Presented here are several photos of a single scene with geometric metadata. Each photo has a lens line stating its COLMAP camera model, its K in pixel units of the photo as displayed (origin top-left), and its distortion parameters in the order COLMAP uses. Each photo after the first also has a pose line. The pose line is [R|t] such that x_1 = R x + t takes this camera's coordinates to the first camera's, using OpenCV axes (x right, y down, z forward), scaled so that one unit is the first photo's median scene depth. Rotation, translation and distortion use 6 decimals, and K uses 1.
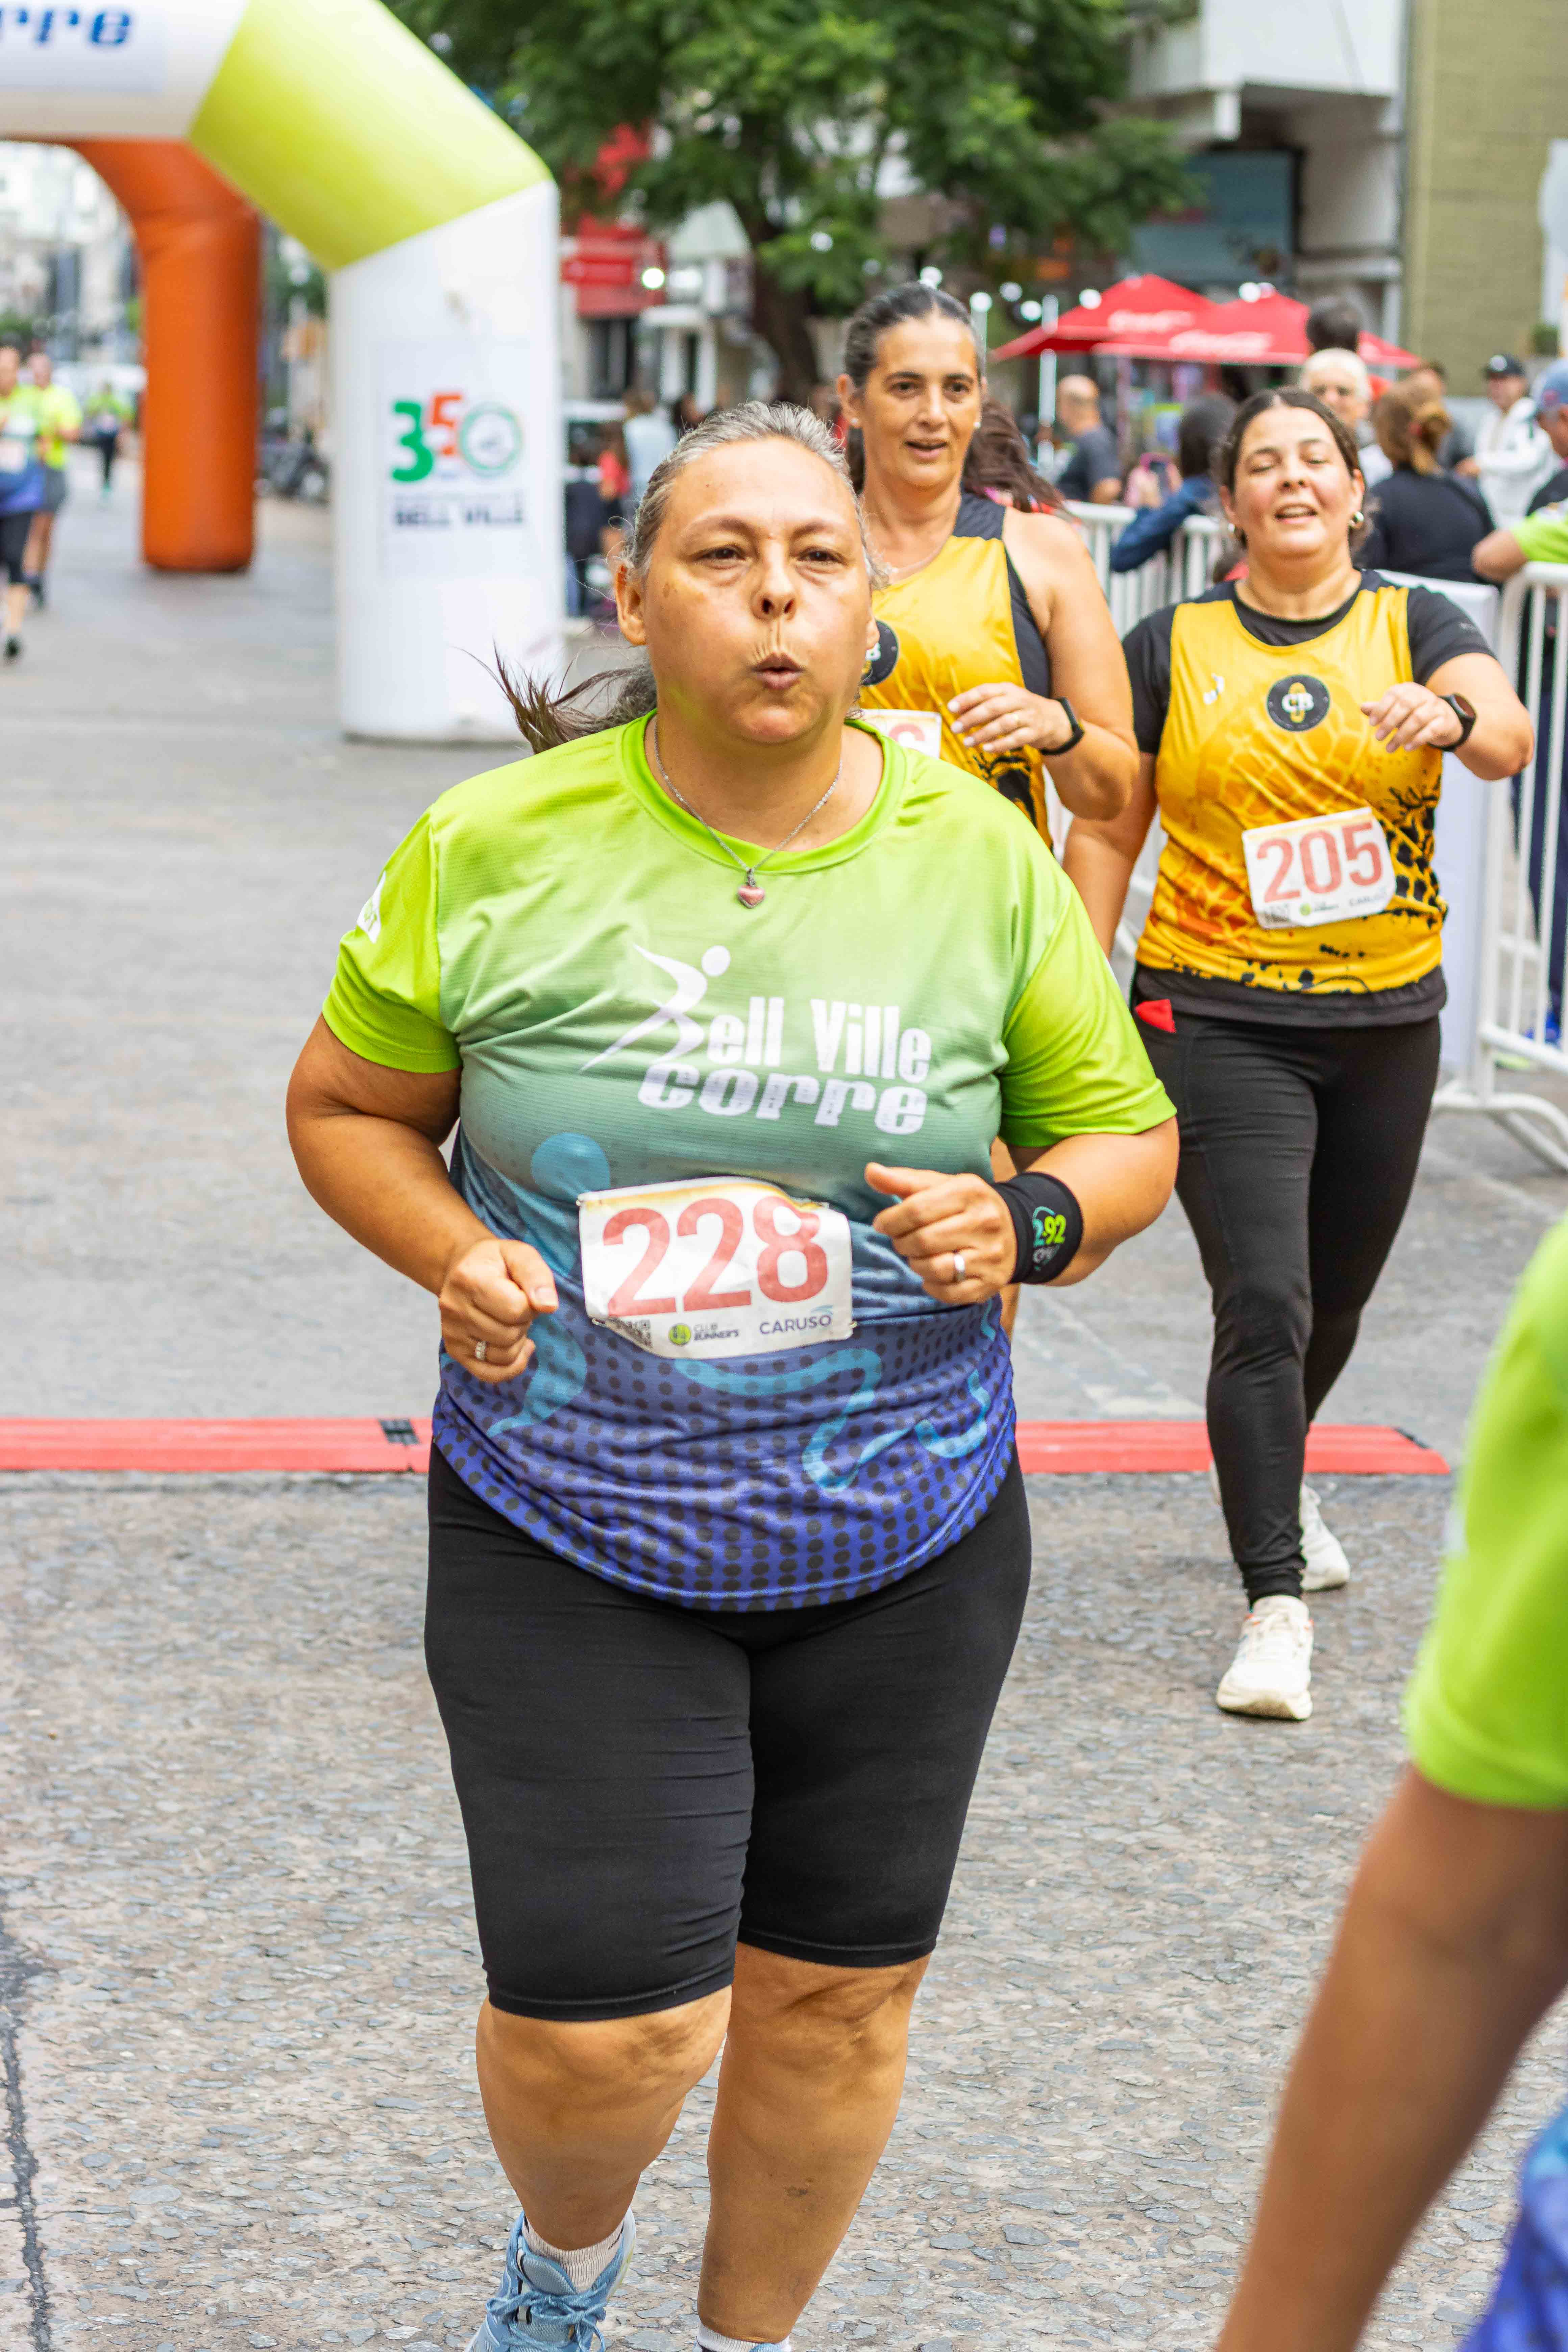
lens RADIAL K [[5495.8, 0, 784.0], [0, 5495.8, 1176.0], [0, 0, 1]] dist [-0.072425, -0.209900]
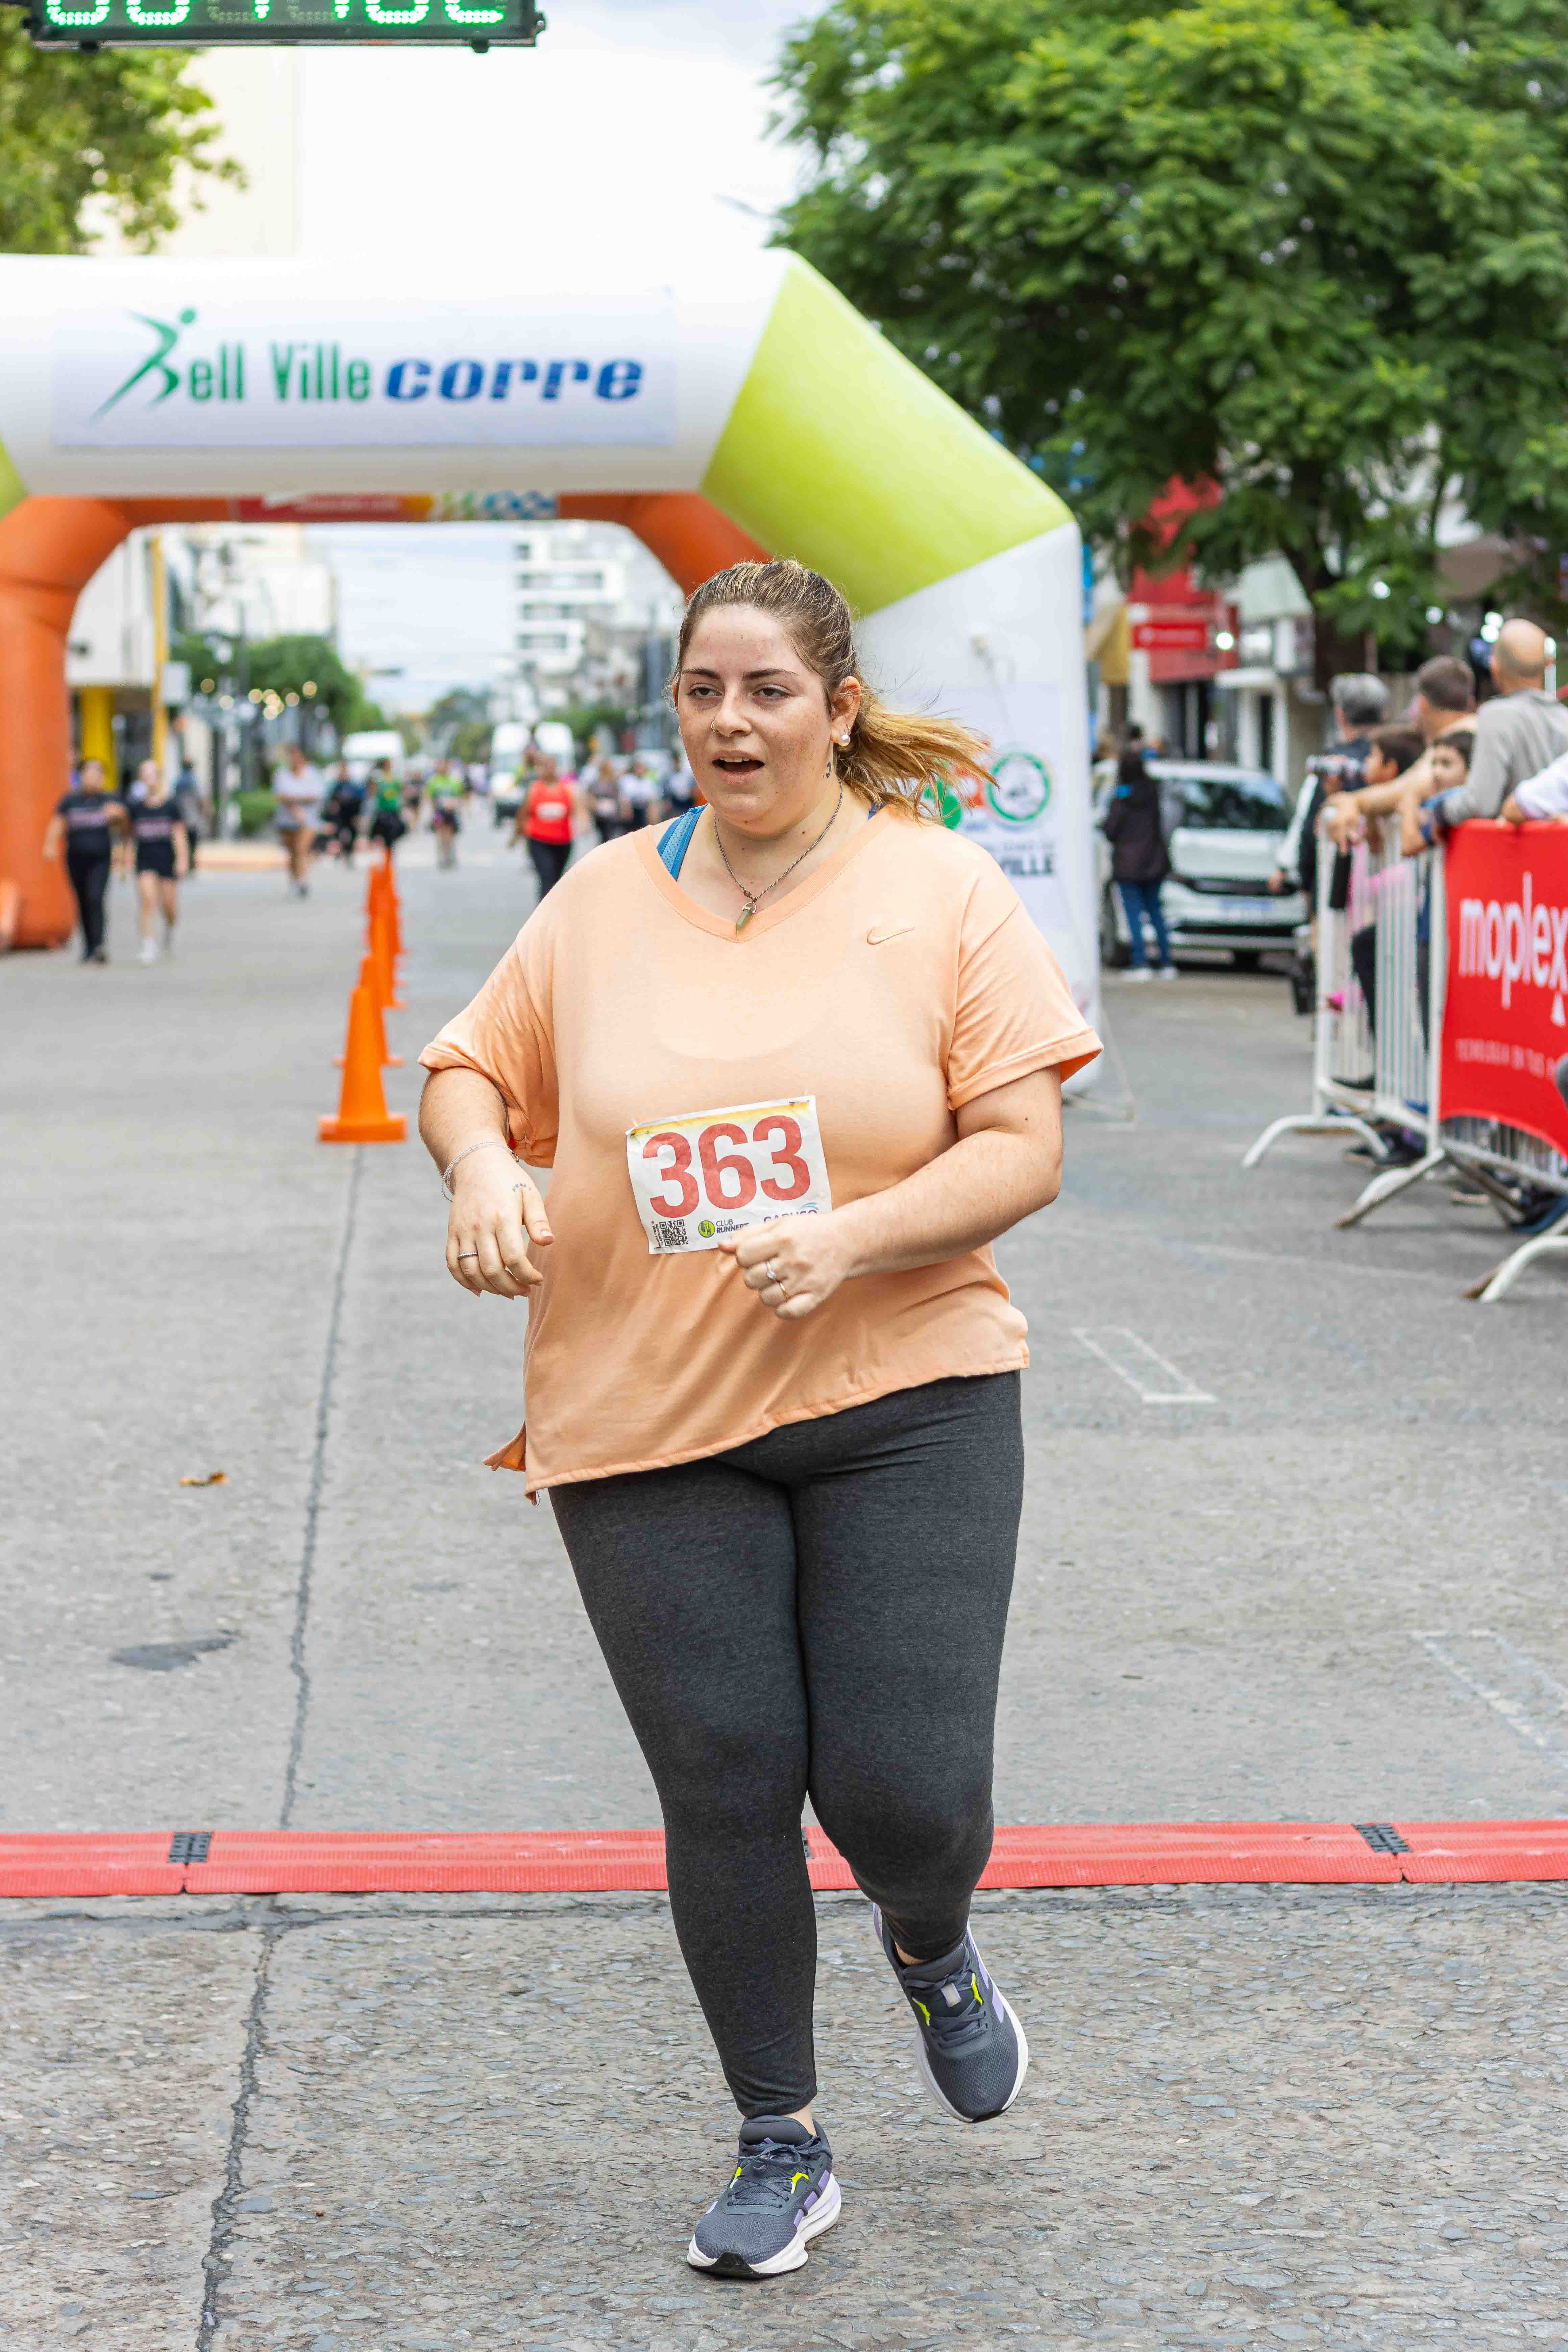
lens RADIAL K [[5495.8, 0, 784.0], [0, 5495.8, 1176.0], [0, 0, 1]] dist [-0.072425, -0.209900]
pose [[0.993701, -0.025499, -0.109121, 0.029137], [0.018038, 0.997465, -0.068830, 0.000250], [0.110599, 0.066428, 0.991643, 0.117729]]
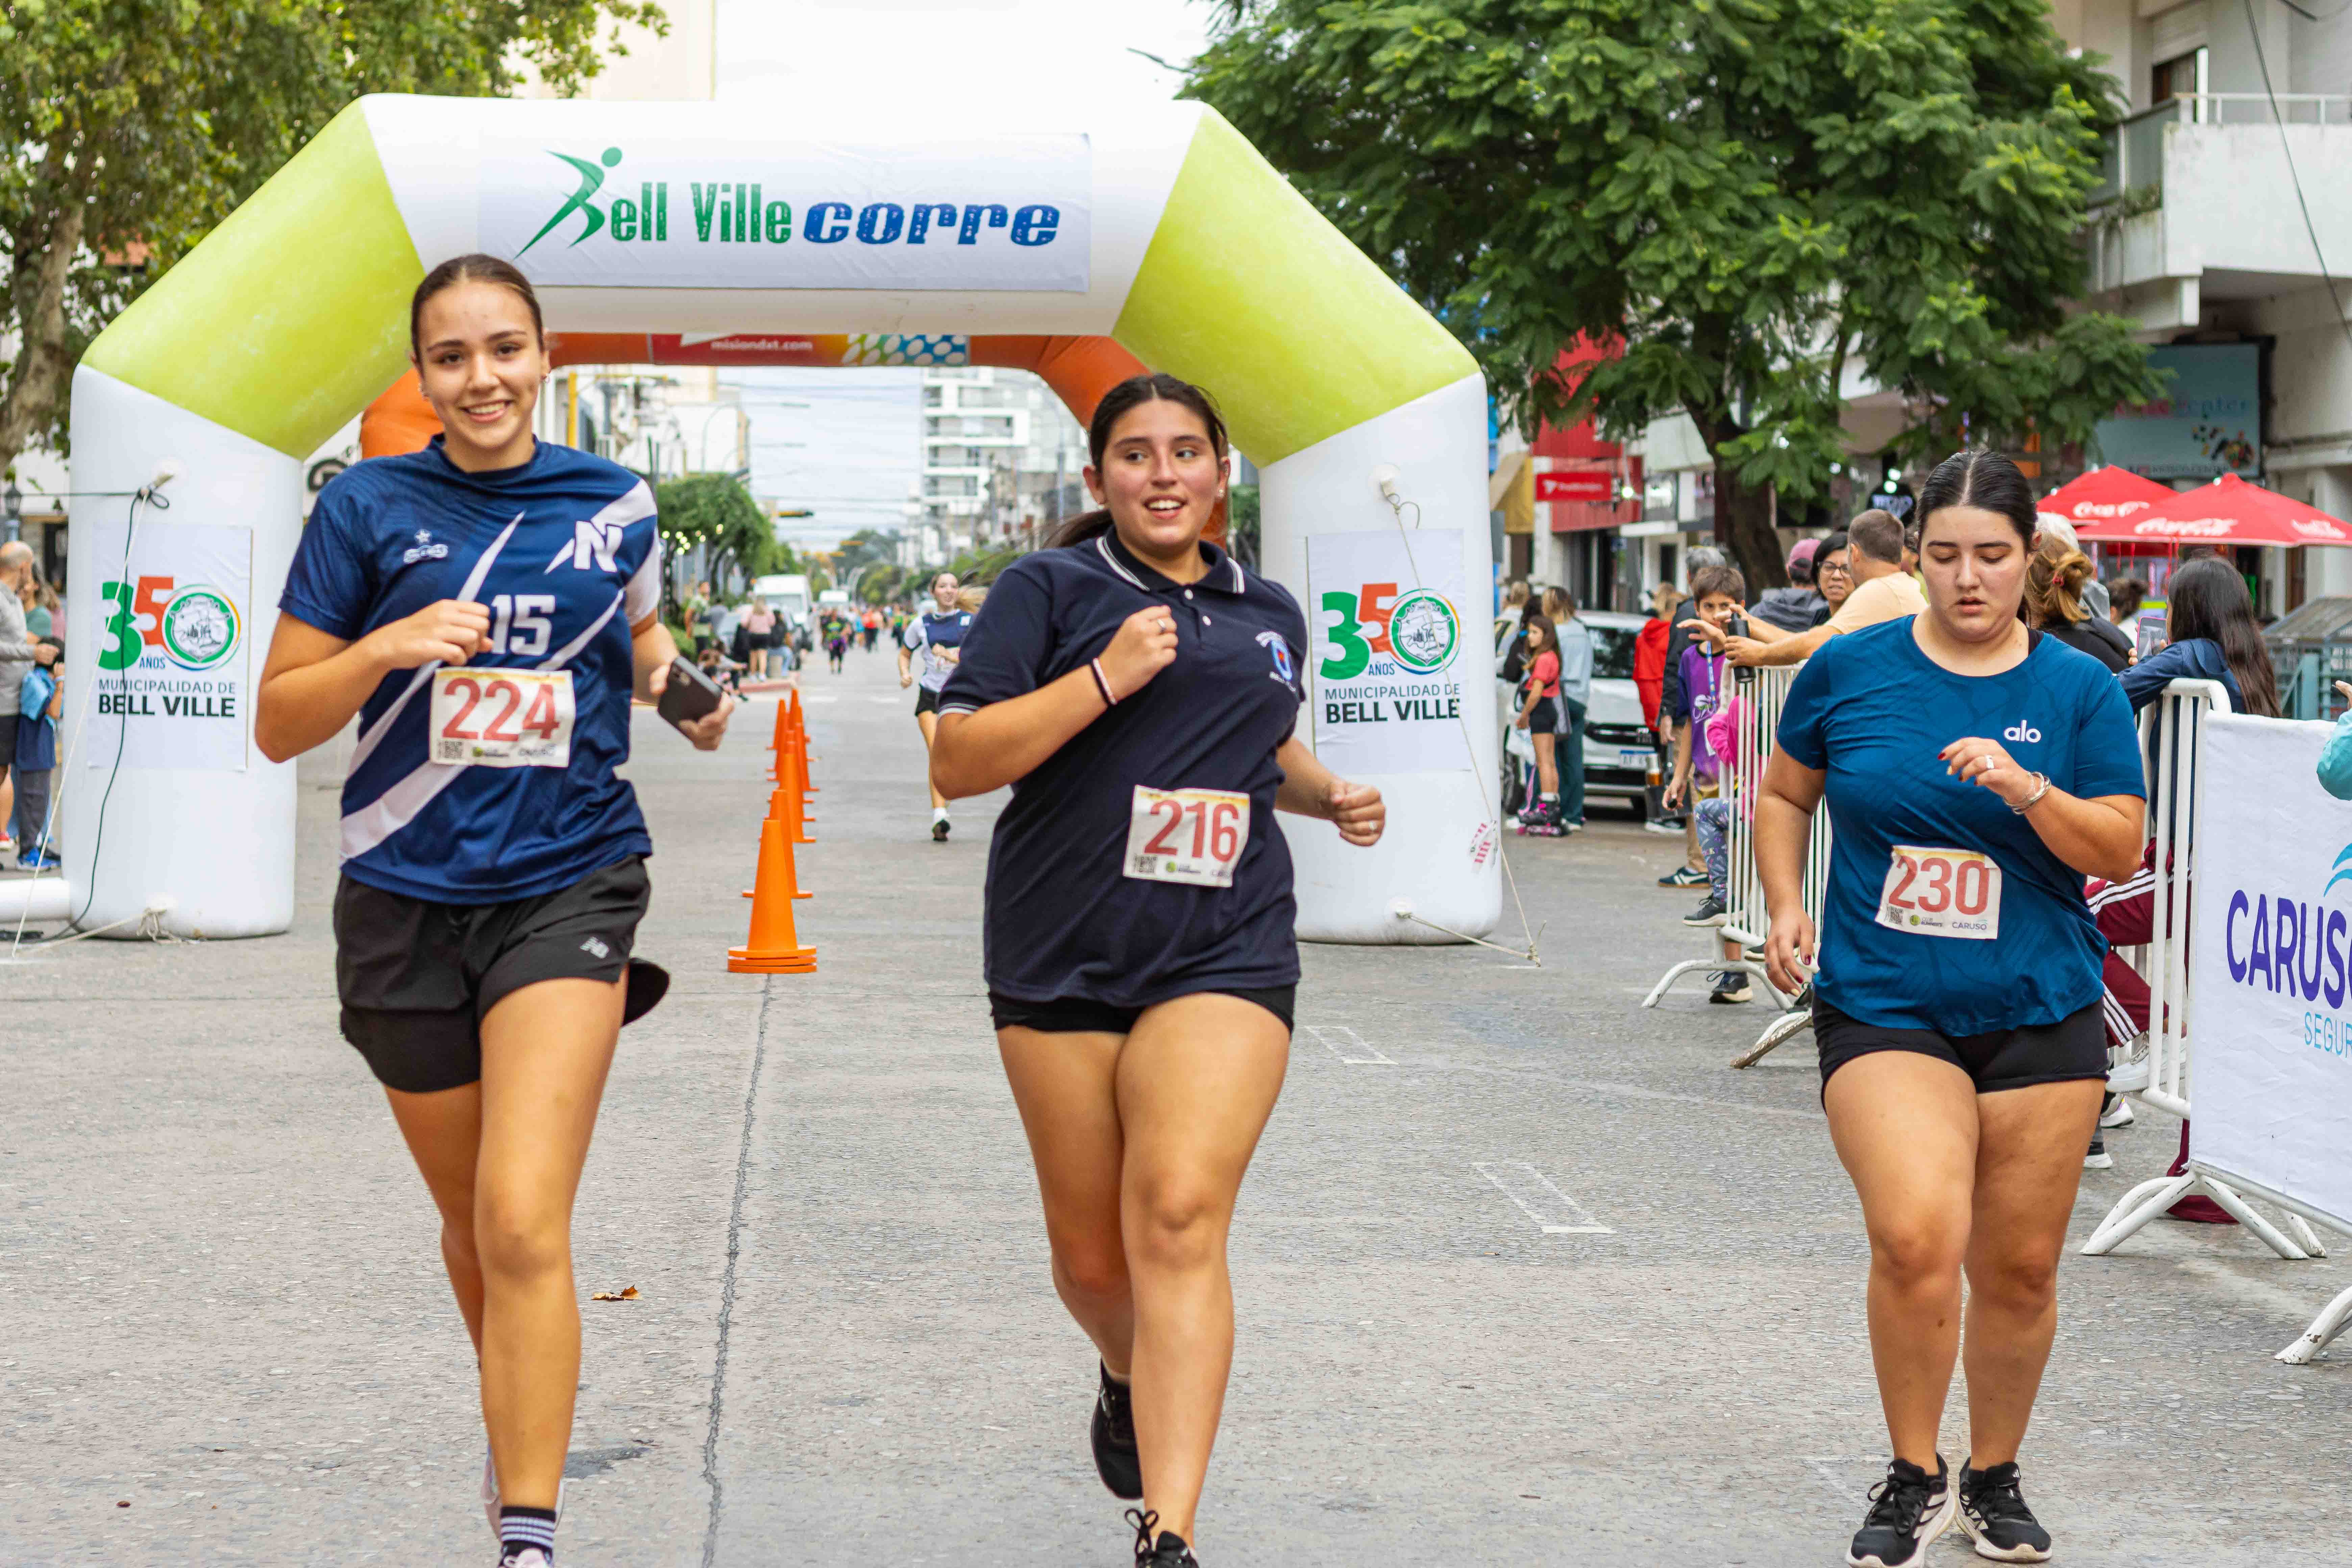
lens RADIAL K [[5468.8, 0, 1176.0], [0, 5468.8, 784.0], [0, 0, 1]] dist [-0.120177, 0.299863]
pose [[0.993819, -0.017017, -0.109703, 0.028486], [0.004685, 0.993731, -0.111697, 0.005414], [0.110916, 0.110493, 0.987669, 0.101306]]
